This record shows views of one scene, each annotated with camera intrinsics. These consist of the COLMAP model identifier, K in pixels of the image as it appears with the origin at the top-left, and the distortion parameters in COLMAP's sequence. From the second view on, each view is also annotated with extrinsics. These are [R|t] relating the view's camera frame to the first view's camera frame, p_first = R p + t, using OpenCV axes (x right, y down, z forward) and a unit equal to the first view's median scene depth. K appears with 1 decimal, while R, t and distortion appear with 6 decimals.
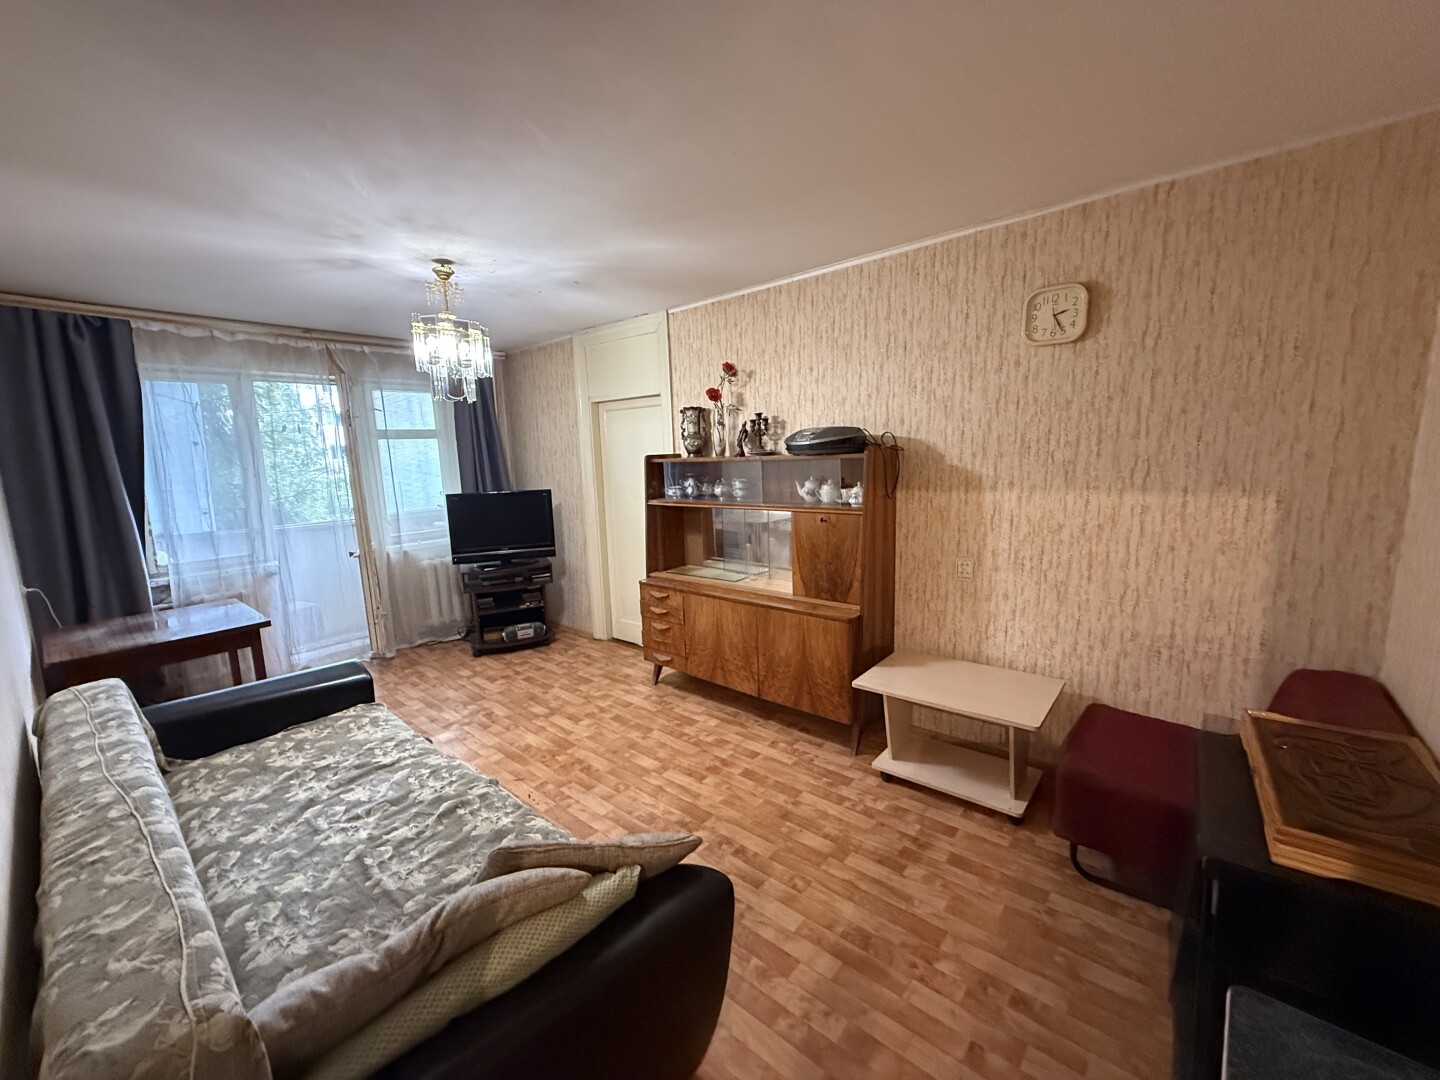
lens RADIAL K [[571.2, 0, 713.0], [0, 571.2, 538.8], [0, 0, 1]] dist [0.000952, 0.000035]
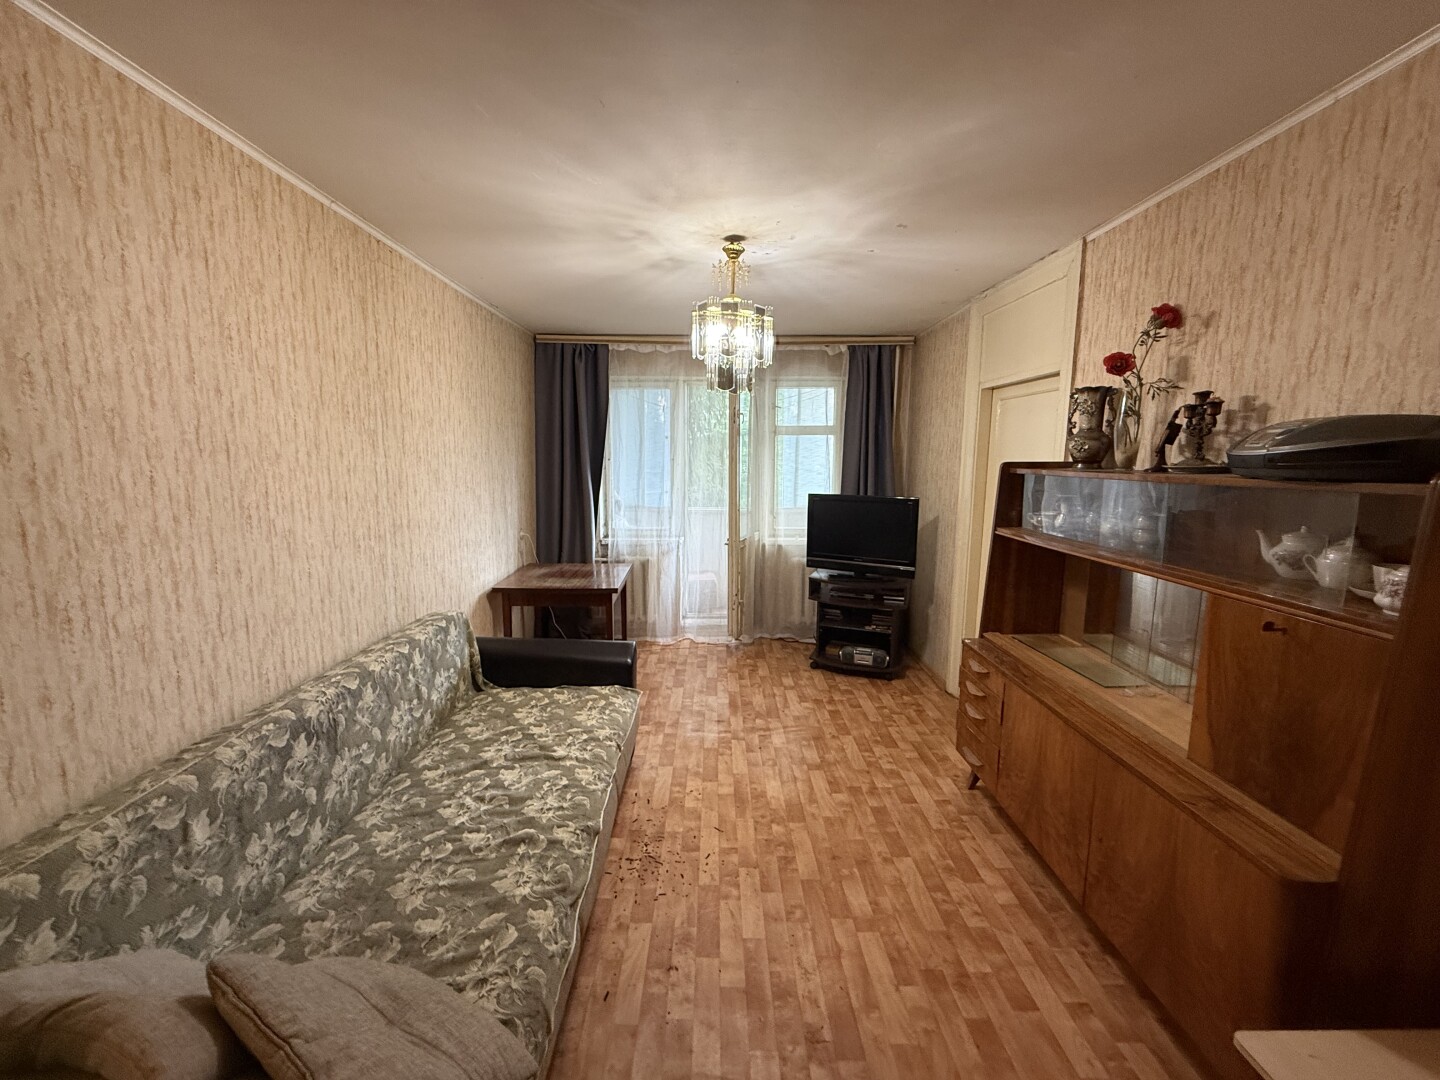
lens RADIAL K [[571.2, 0, 713.0], [0, 571.2, 538.8], [0, 0, 1]] dist [0.000952, 0.000035]
pose [[0.653953, 0.144056, -0.742694, 0.204052], [-0.139008, 0.987870, 0.069213, -0.063568], [0.743655, 0.057979, 0.666045, 0.339135]]
